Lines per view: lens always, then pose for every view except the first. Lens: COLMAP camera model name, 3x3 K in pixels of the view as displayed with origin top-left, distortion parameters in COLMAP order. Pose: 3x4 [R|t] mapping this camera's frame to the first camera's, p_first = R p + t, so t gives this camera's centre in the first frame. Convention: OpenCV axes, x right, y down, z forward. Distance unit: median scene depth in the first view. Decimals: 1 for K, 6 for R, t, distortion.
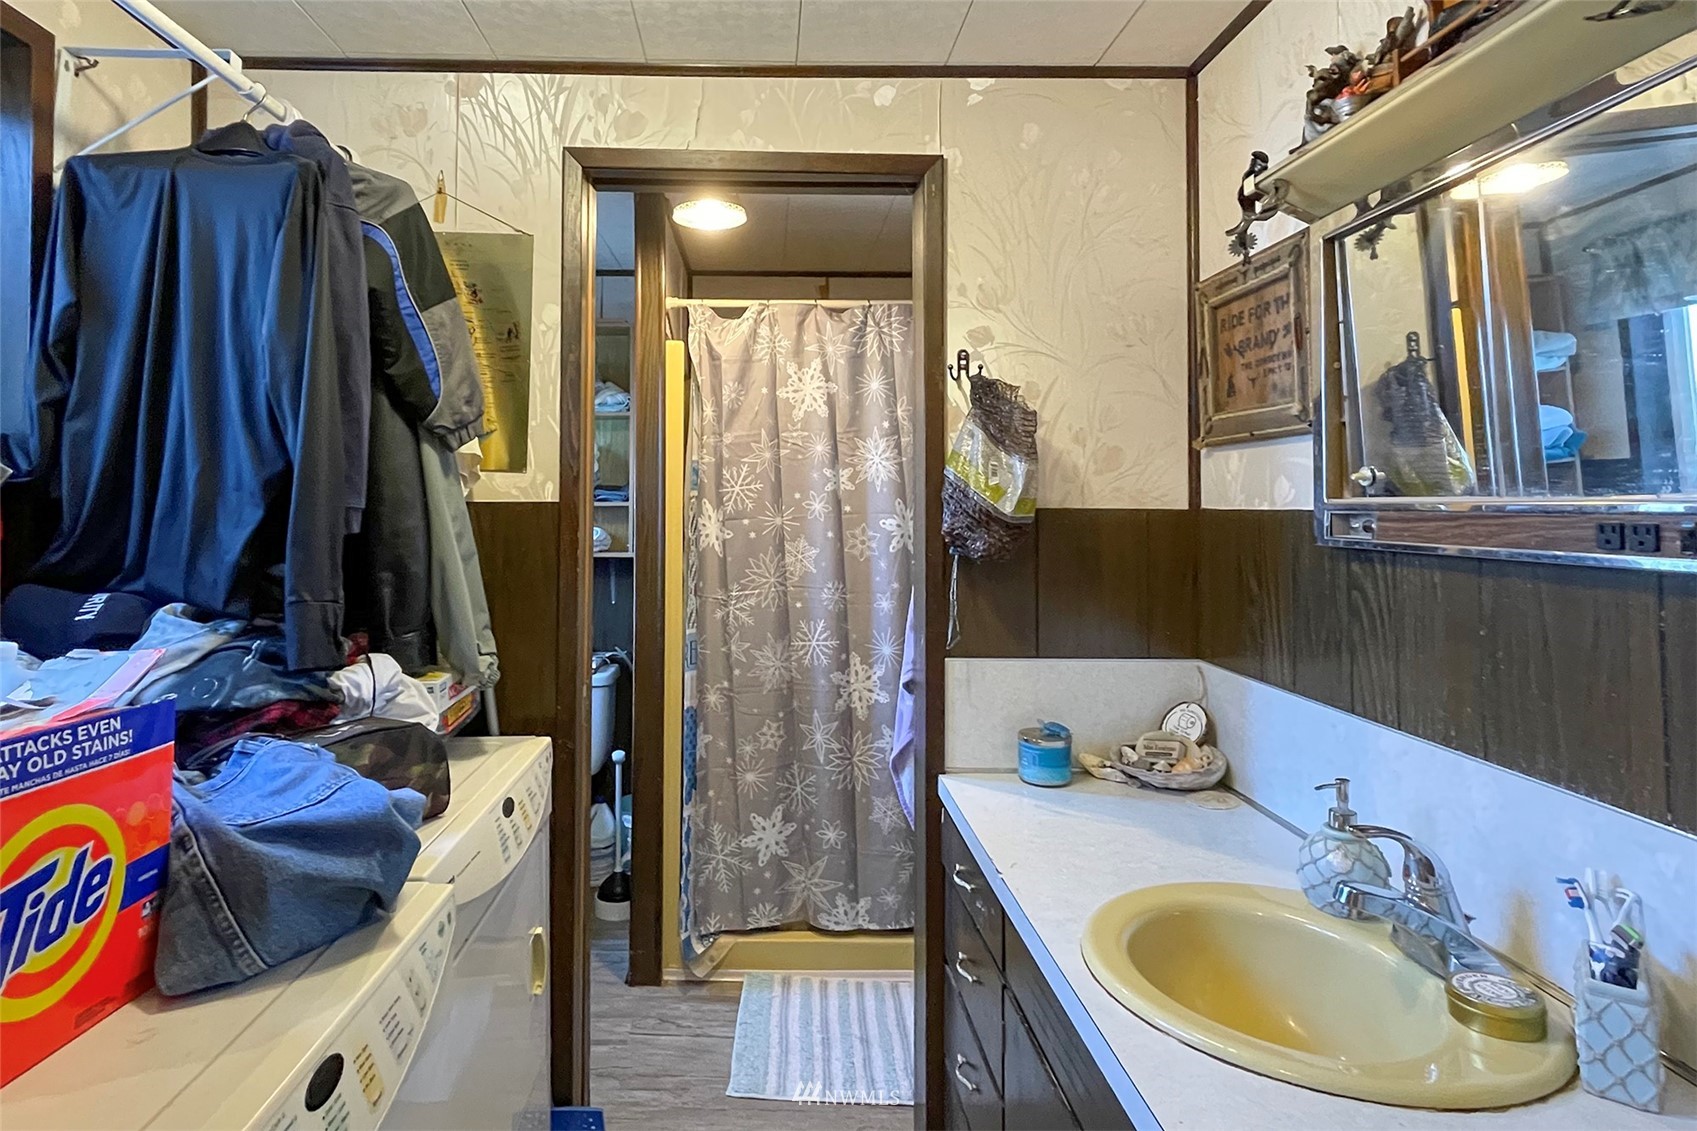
lens RADIAL K [[914.6, 0, 790.5], [0, 914.6, 477.0], [0, 0, 1]] dist [0.013283, -0.004103]
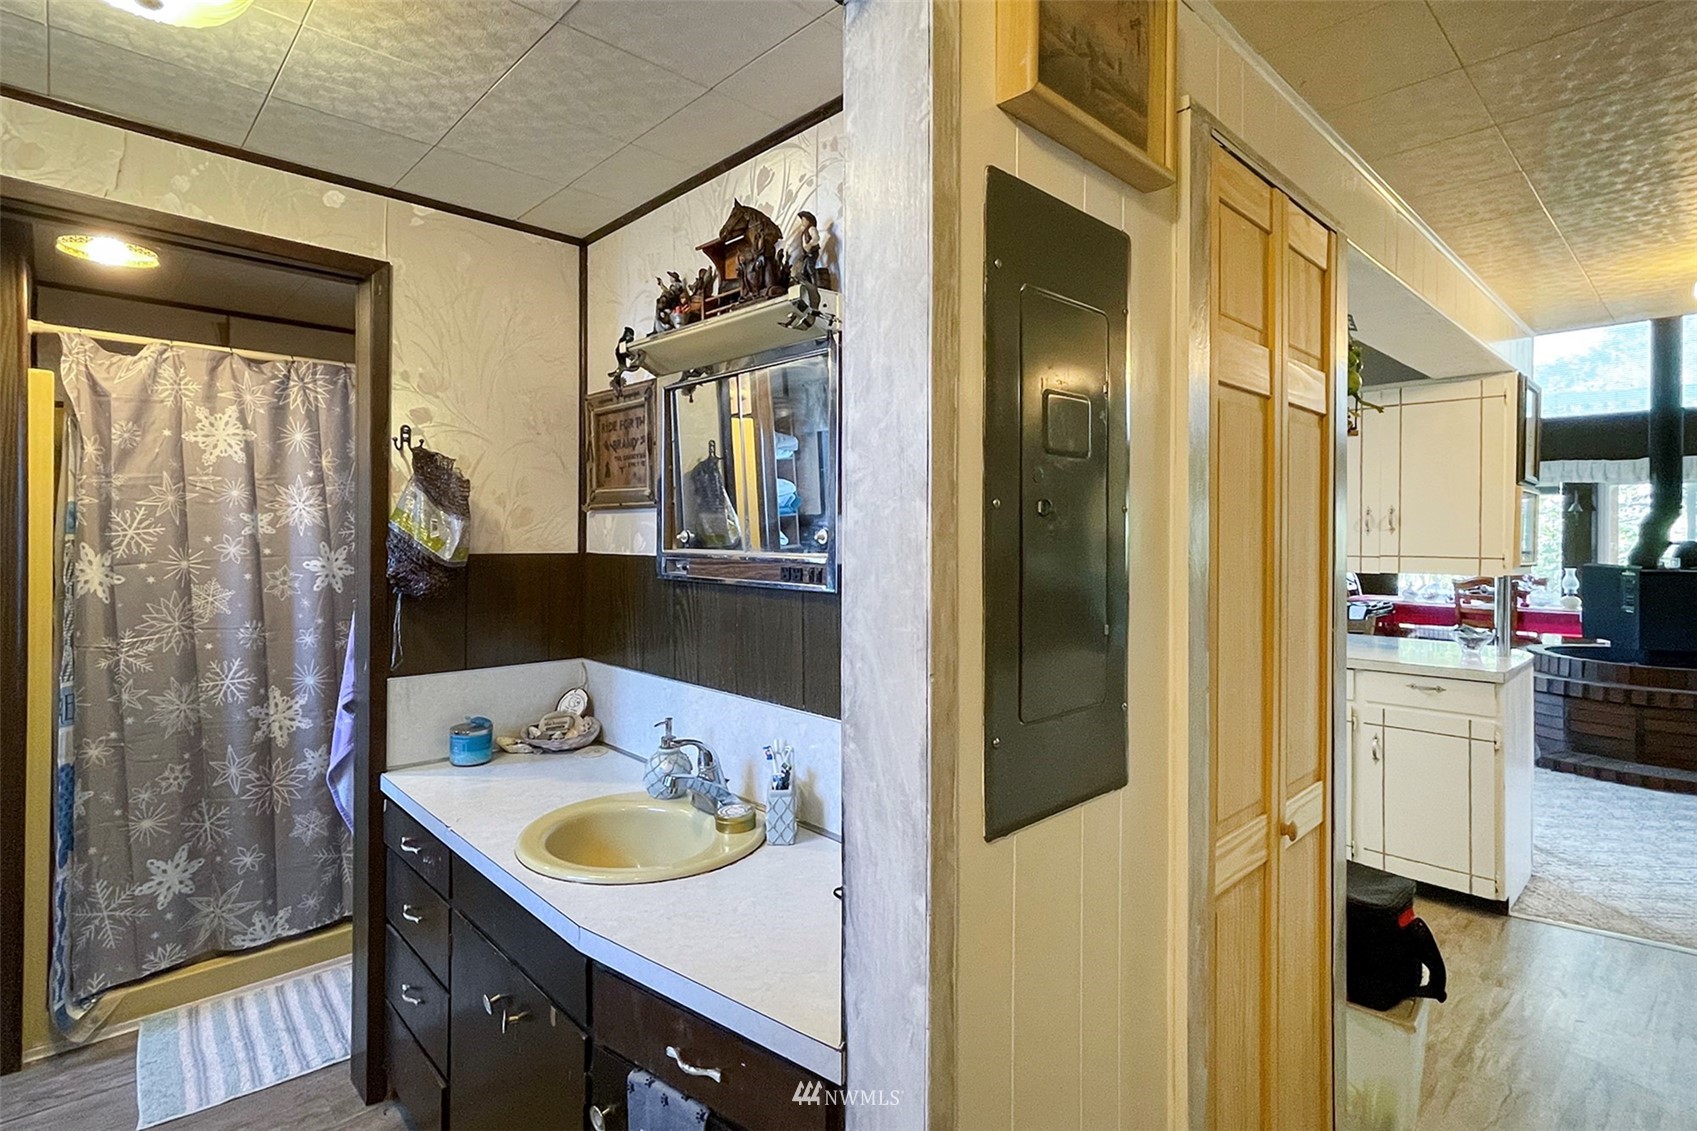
lens RADIAL K [[837.5, 0, 818.5], [0, 837.5, 526.5], [0, 0, 1]] dist [-0.002009, -0.000531]
pose [[0.755964, 0.002588, 0.654608, -0.129364], [-0.020693, 0.999587, 0.019945, -0.038749], [-0.654286, -0.028623, 0.755706, -0.215647]]
